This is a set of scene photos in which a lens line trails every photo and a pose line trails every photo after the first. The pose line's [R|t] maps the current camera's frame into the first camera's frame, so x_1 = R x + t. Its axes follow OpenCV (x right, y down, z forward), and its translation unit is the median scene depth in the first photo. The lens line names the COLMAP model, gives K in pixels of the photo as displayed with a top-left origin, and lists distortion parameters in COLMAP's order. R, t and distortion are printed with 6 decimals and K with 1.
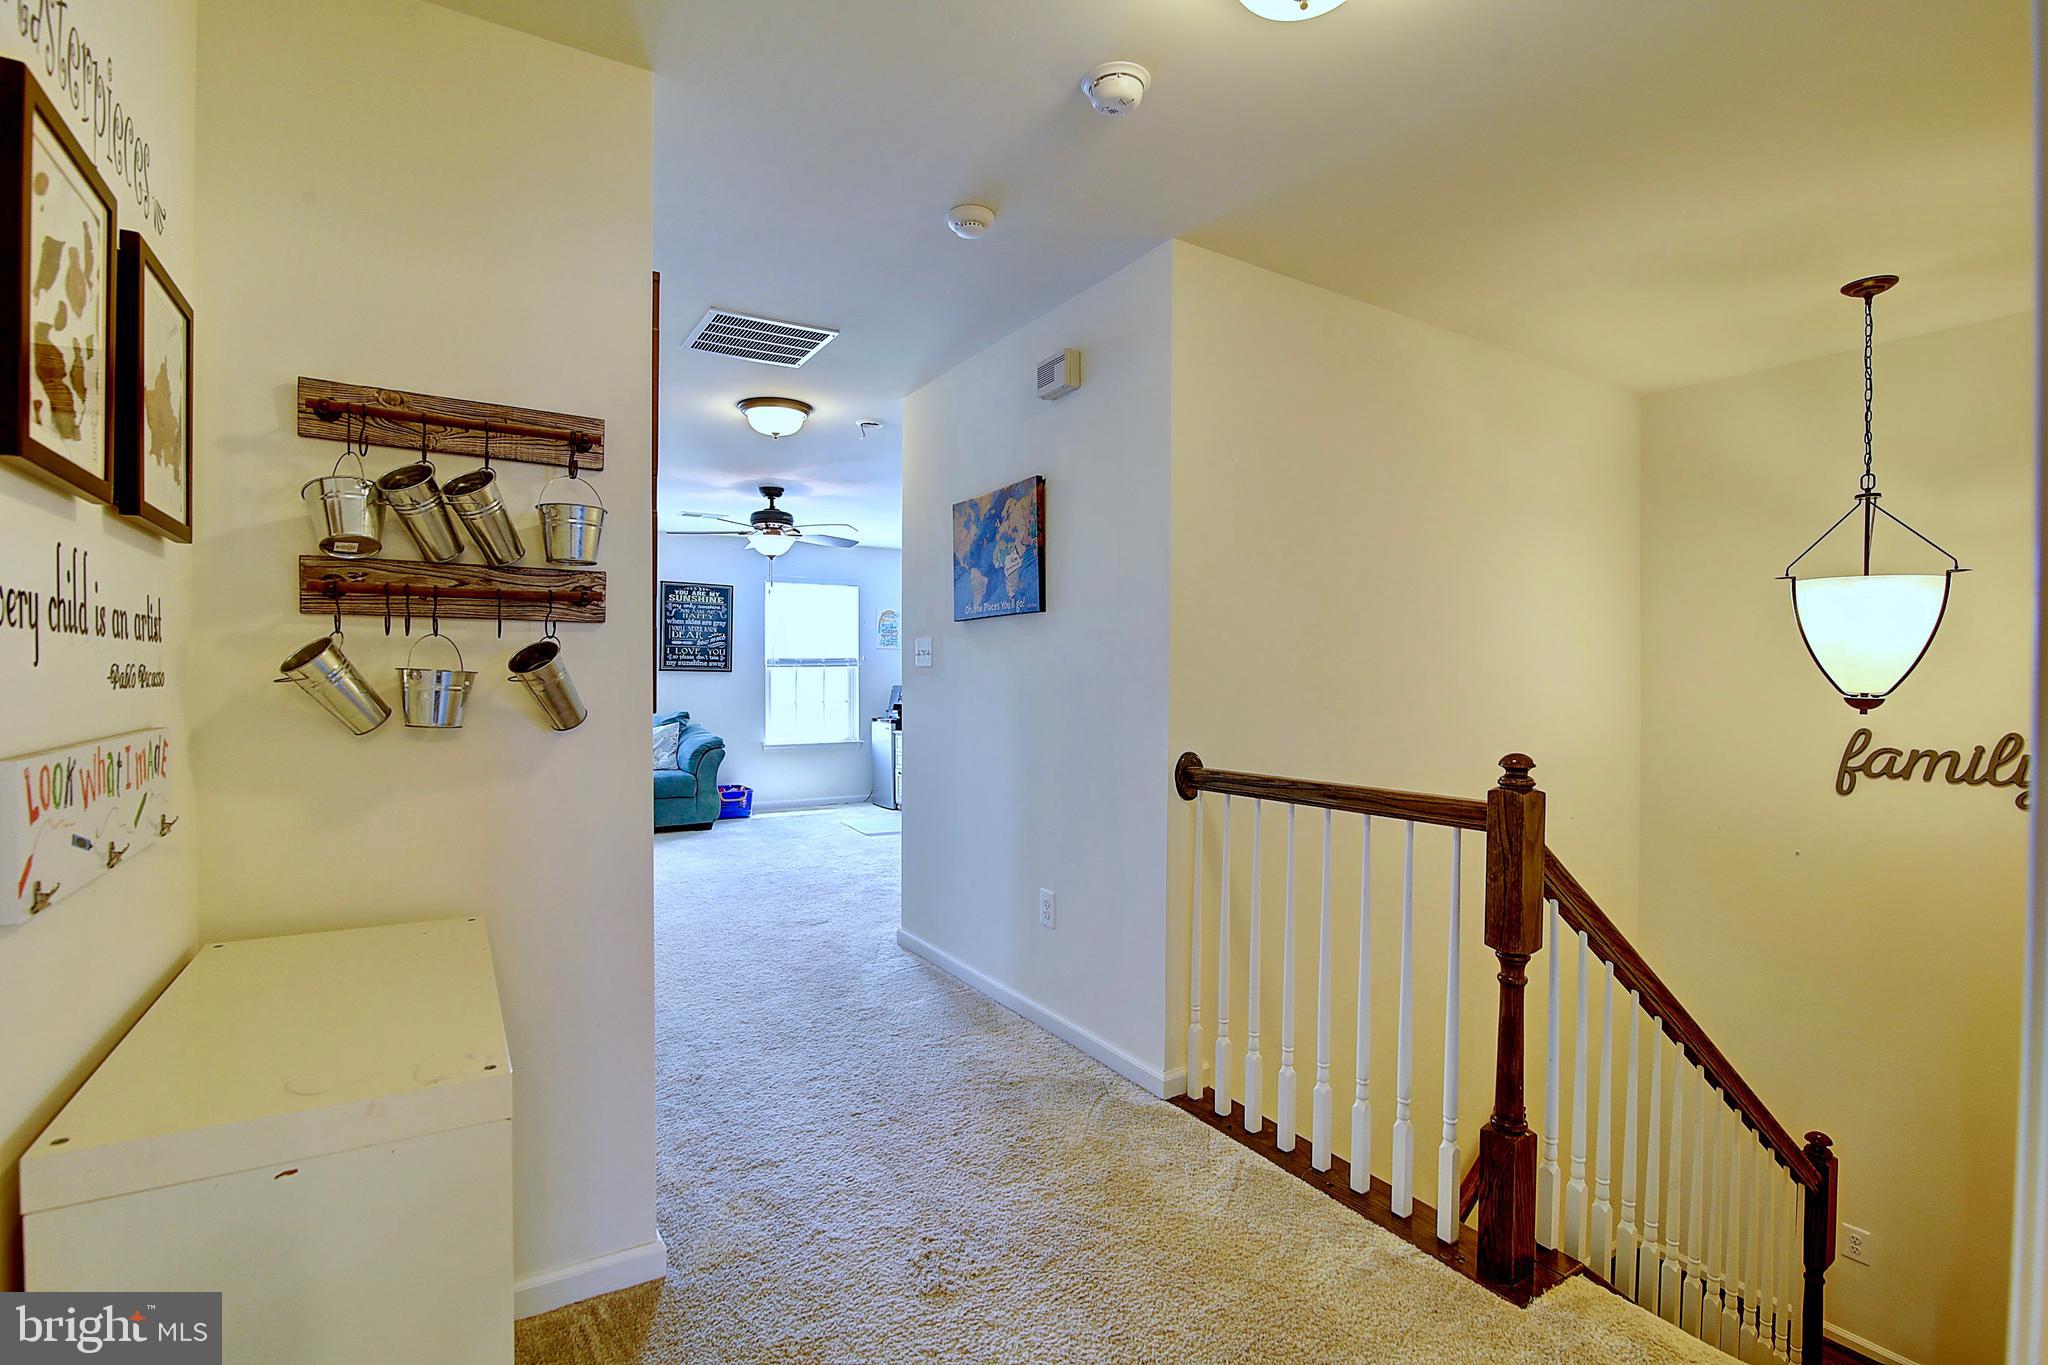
lens RADIAL K [[943.2, 0, 1029.8], [0, 943.2, 682.2], [0, 0, 1]] dist [-0.021891, -0.000288]
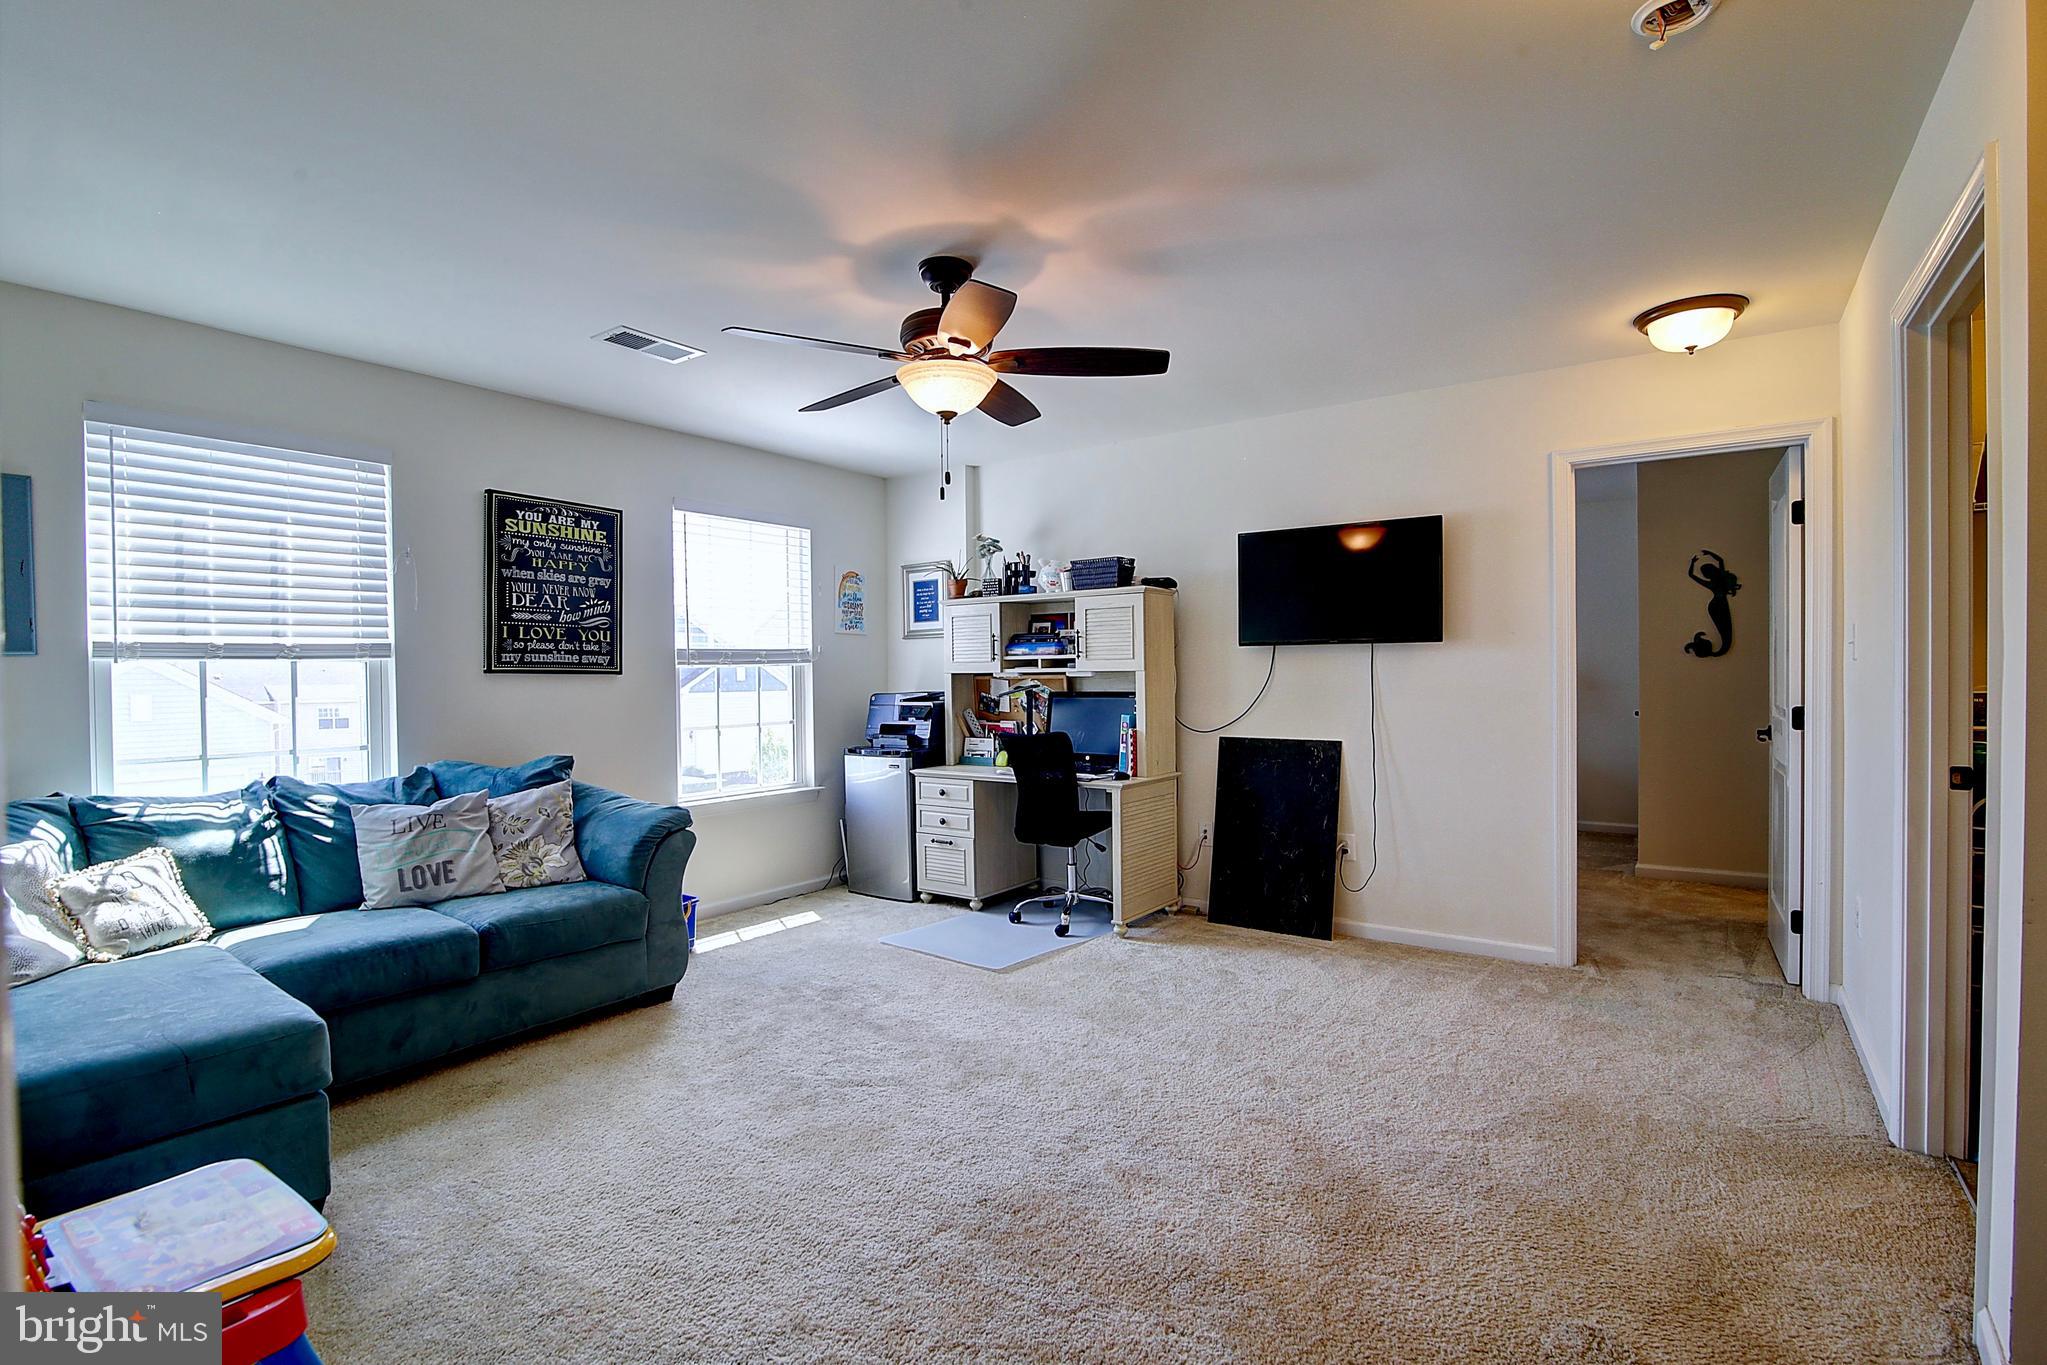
lens RADIAL K [[942.7, 0, 1014.9], [0, 942.7, 679.0], [0, 0, 1]] dist [-0.021891, -0.000288]
pose [[0.920461, -0.015063, 0.390545, -0.321306], [0.016744, 0.999859, -0.000901, -0.003845], [-0.390476, 0.007368, 0.920583, 0.431210]]
